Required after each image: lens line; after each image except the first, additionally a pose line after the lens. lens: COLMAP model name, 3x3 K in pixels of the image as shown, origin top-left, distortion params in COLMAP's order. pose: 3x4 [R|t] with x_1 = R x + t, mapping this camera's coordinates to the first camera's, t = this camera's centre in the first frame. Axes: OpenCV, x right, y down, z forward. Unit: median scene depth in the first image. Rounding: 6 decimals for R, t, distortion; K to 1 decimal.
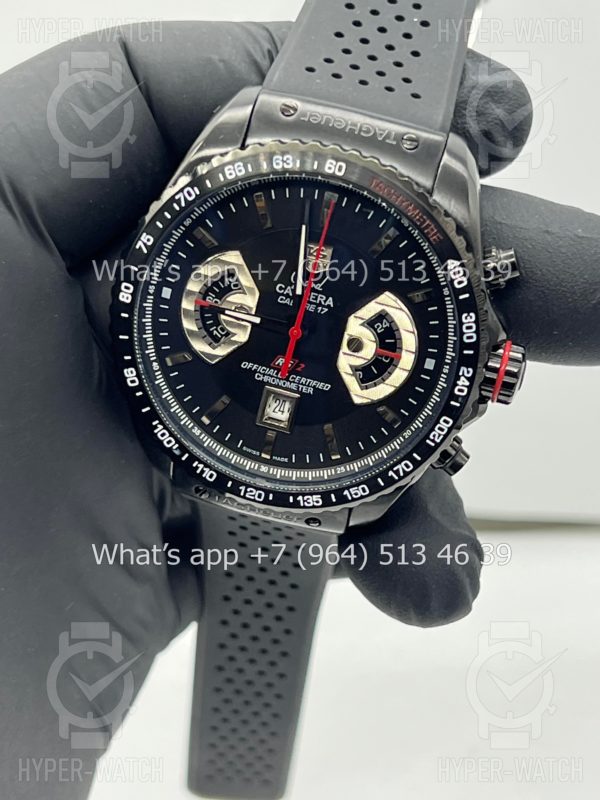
lens RADIAL K [[1836.3, 0, 300.0], [0, 1836.3, 400.0], [0, 0, 1]] dist [0.281794, -0.590692]
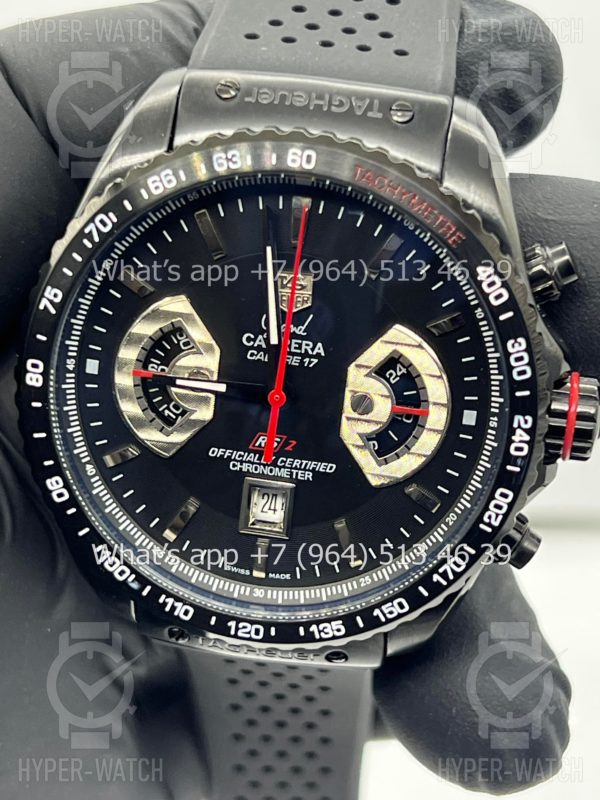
lens RADIAL K [[1836.3, 0, 300.0], [0, 1836.3, 400.0], [0, 0, 1]] dist [0.281794, -0.590692]
pose [[0.991793, -0.127740, -0.005379, 0.010045], [0.127336, 0.990685, -0.048260, -0.000312], [0.011493, 0.047179, 0.998820, 0.286098]]
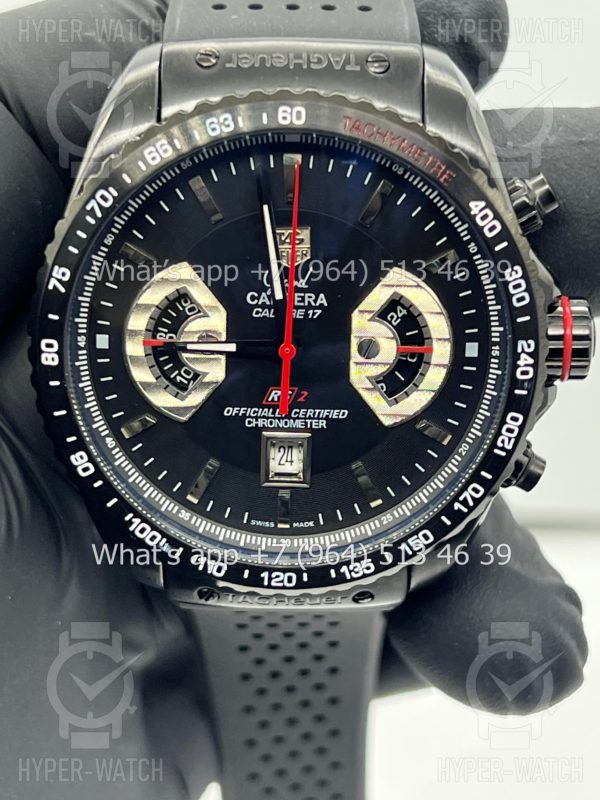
lens RADIAL K [[1836.3, 0, 300.0], [0, 1836.3, 400.0], [0, 0, 1]] dist [0.281794, -0.590692]
pose [[0.968406, -0.237481, 0.076108, -0.058015], [0.241097, 0.969576, -0.042362, 0.014850], [-0.063732, 0.059373, 0.996199, 0.264282]]
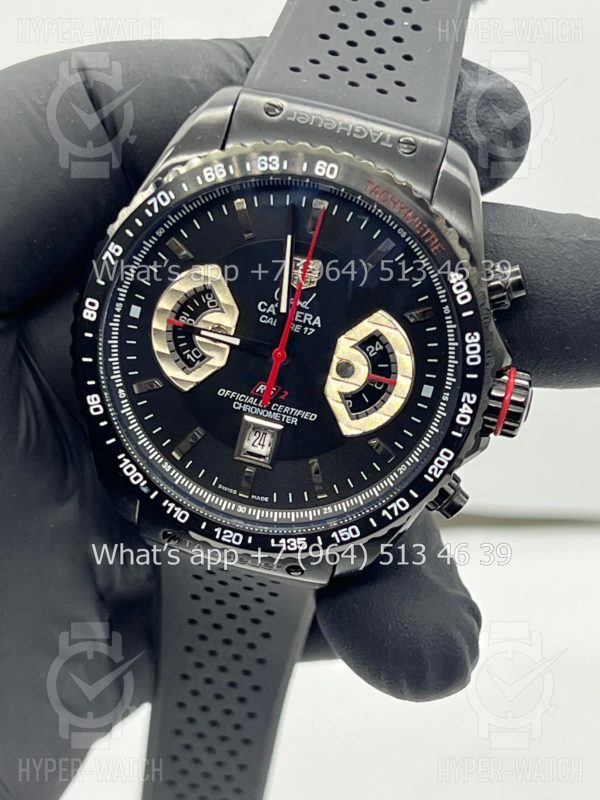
lens RADIAL K [[1836.3, 0, 300.0], [0, 1836.3, 400.0], [0, 0, 1]] dist [0.281794, -0.590692]
pose [[0.999028, 0.005210, 0.043777, -0.031473], [-0.002387, 0.997929, -0.064278, 0.042907], [-0.044021, 0.064111, 0.996971, 0.102682]]
